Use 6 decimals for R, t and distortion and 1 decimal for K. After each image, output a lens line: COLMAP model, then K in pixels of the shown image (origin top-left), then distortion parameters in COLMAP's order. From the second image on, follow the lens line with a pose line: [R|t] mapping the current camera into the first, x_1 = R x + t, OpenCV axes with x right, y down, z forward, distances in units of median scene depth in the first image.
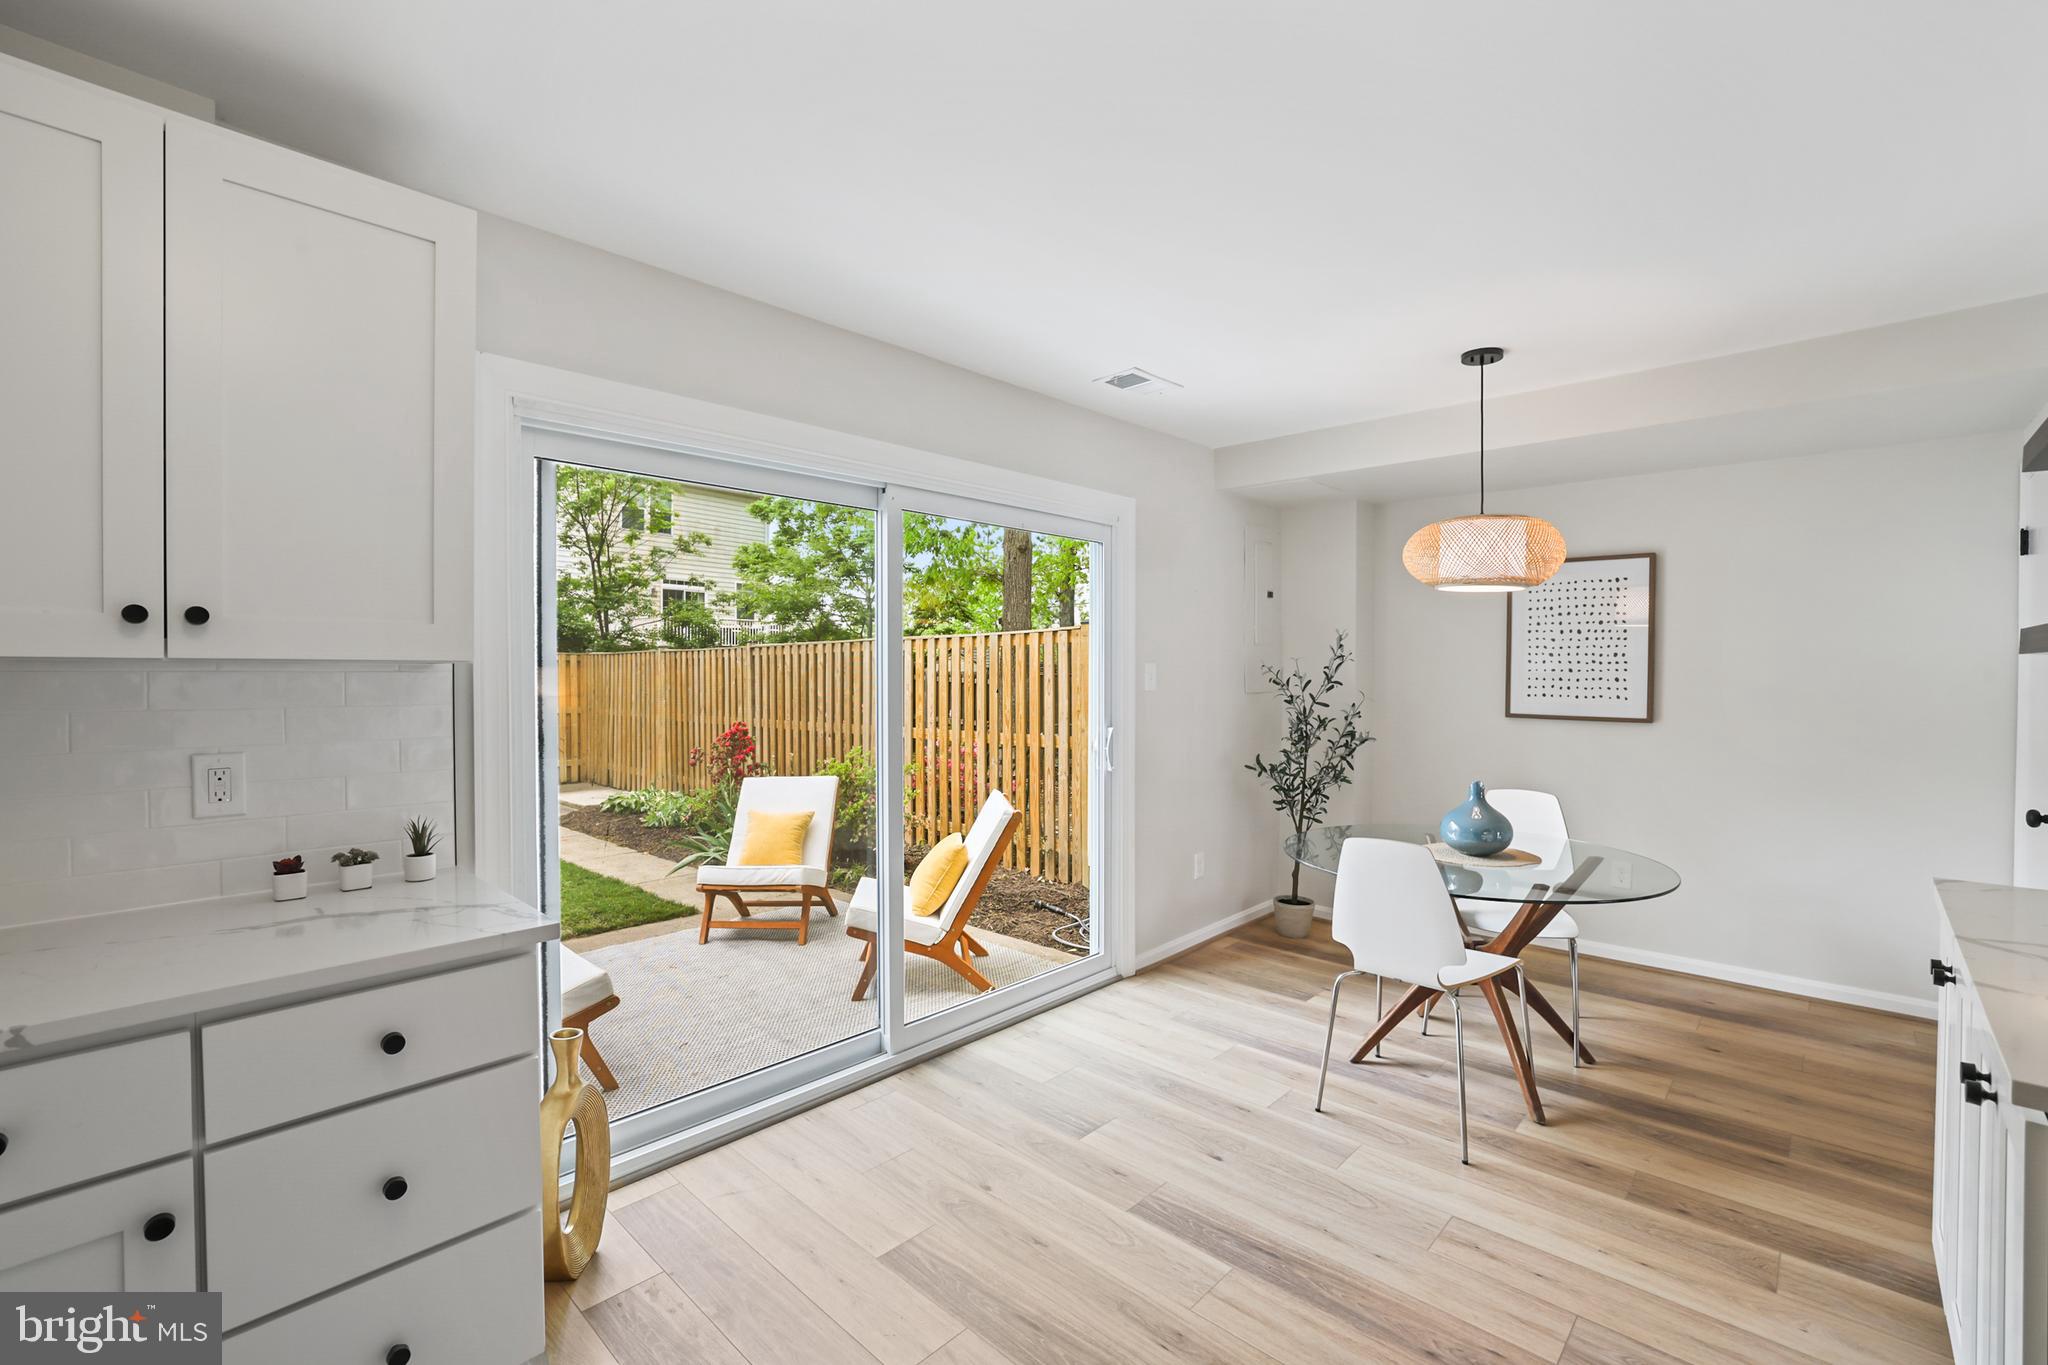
lens RADIAL K [[872.2, 0, 1022.6], [0, 872.2, 675.0], [0, 0, 1]] dist [-0.048641, 0.018139]
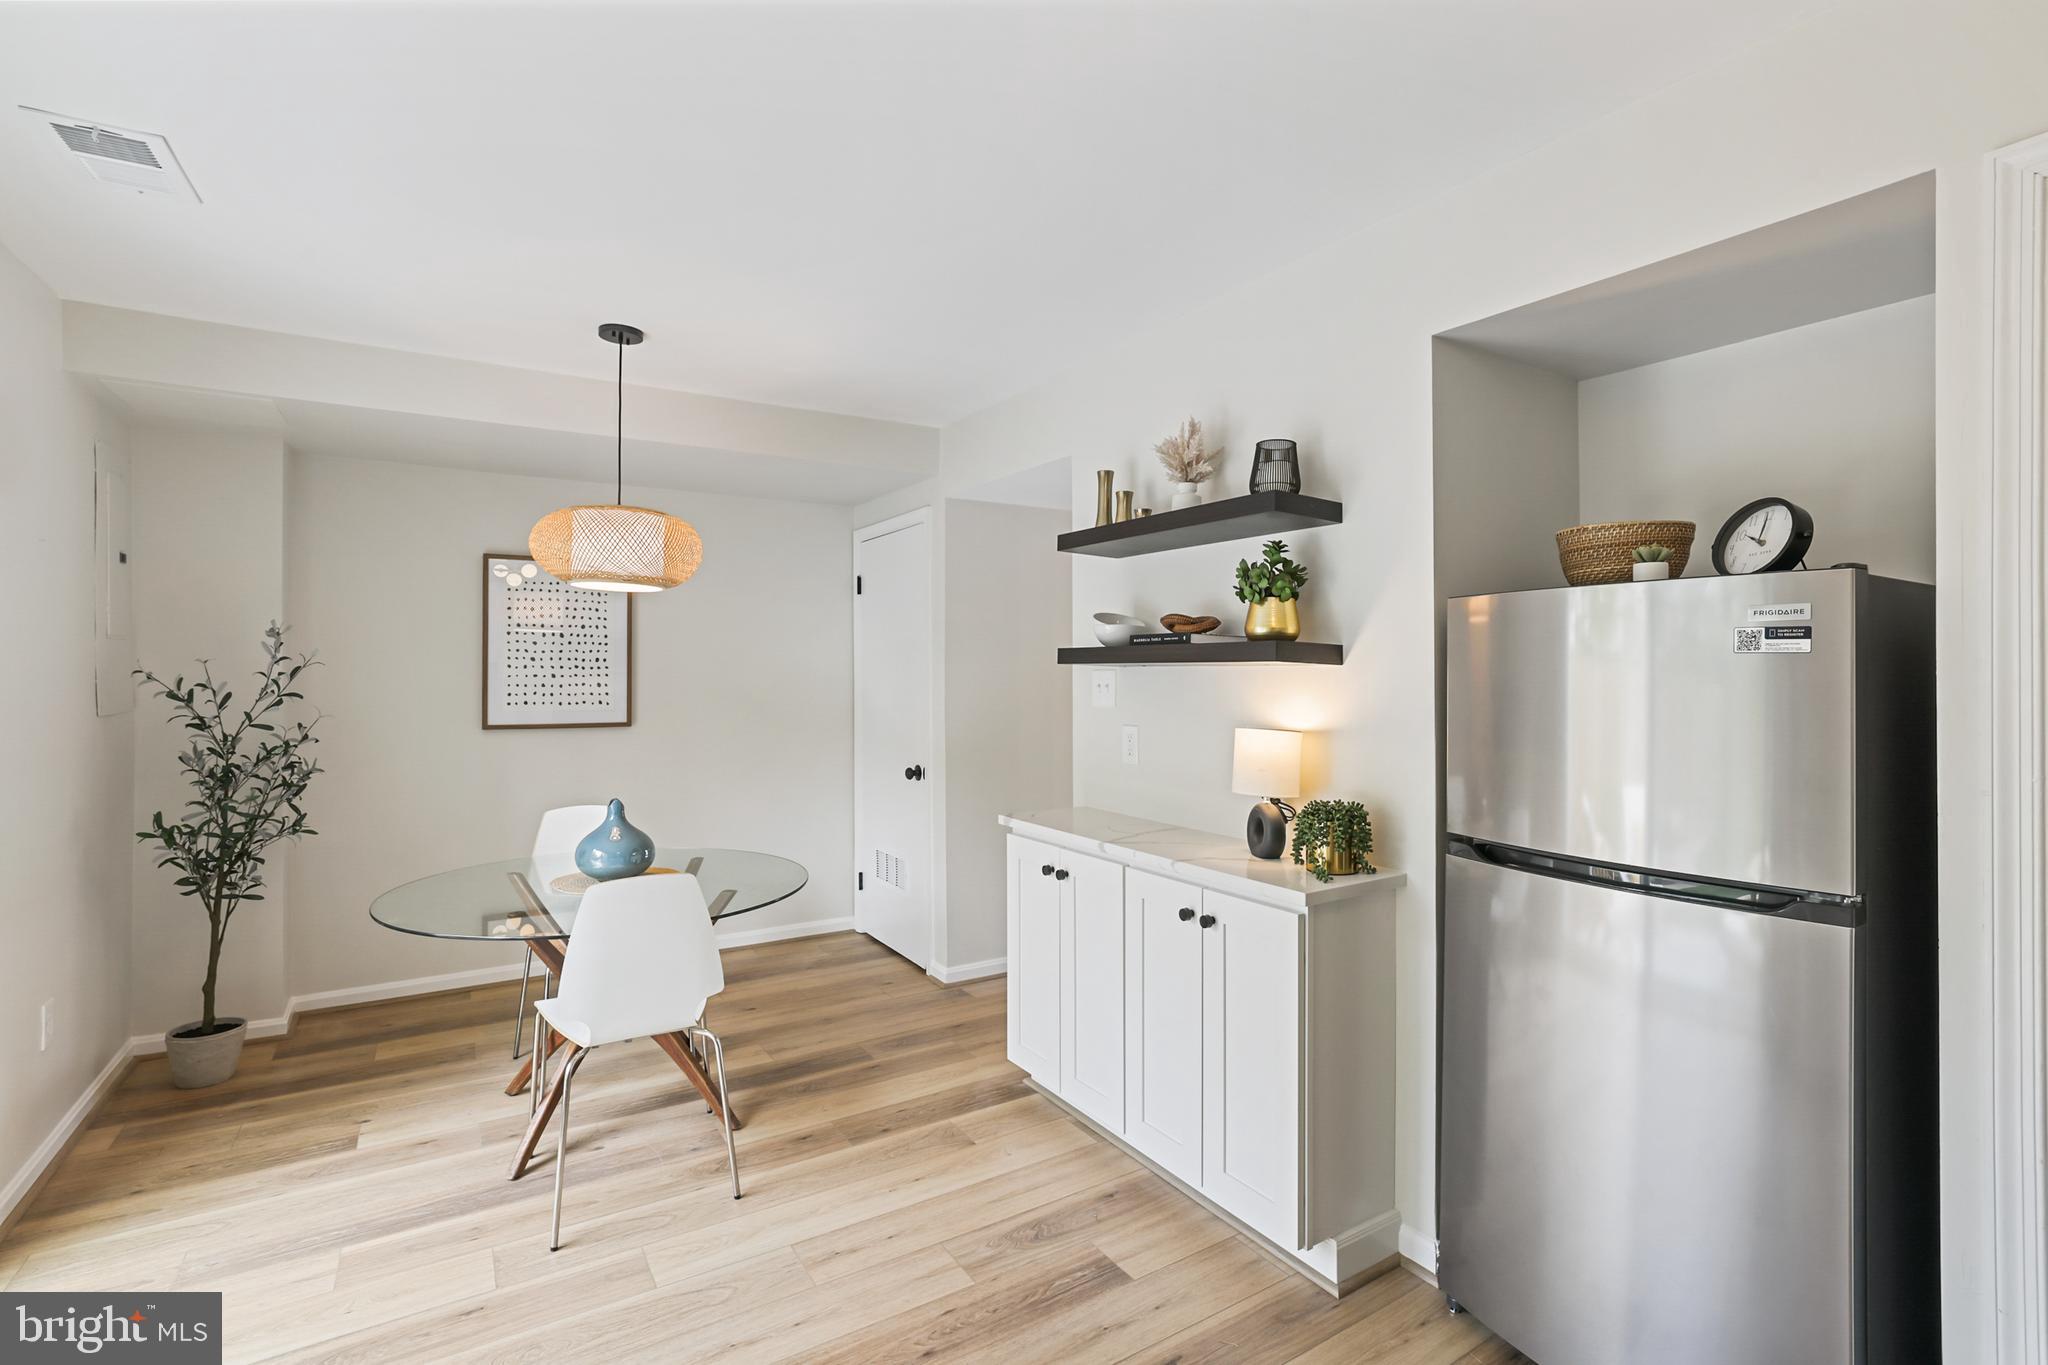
lens RADIAL K [[939.1, 0, 1019.6], [0, 939.1, 662.9], [0, 0, 1]] dist [-0.039509, 0.017644]
pose [[0.259656, 0.007320, 0.965673, -0.232878], [0.010996, 0.999884, -0.010536, -0.003443], [-0.965639, 0.013354, 0.259545, 0.250030]]
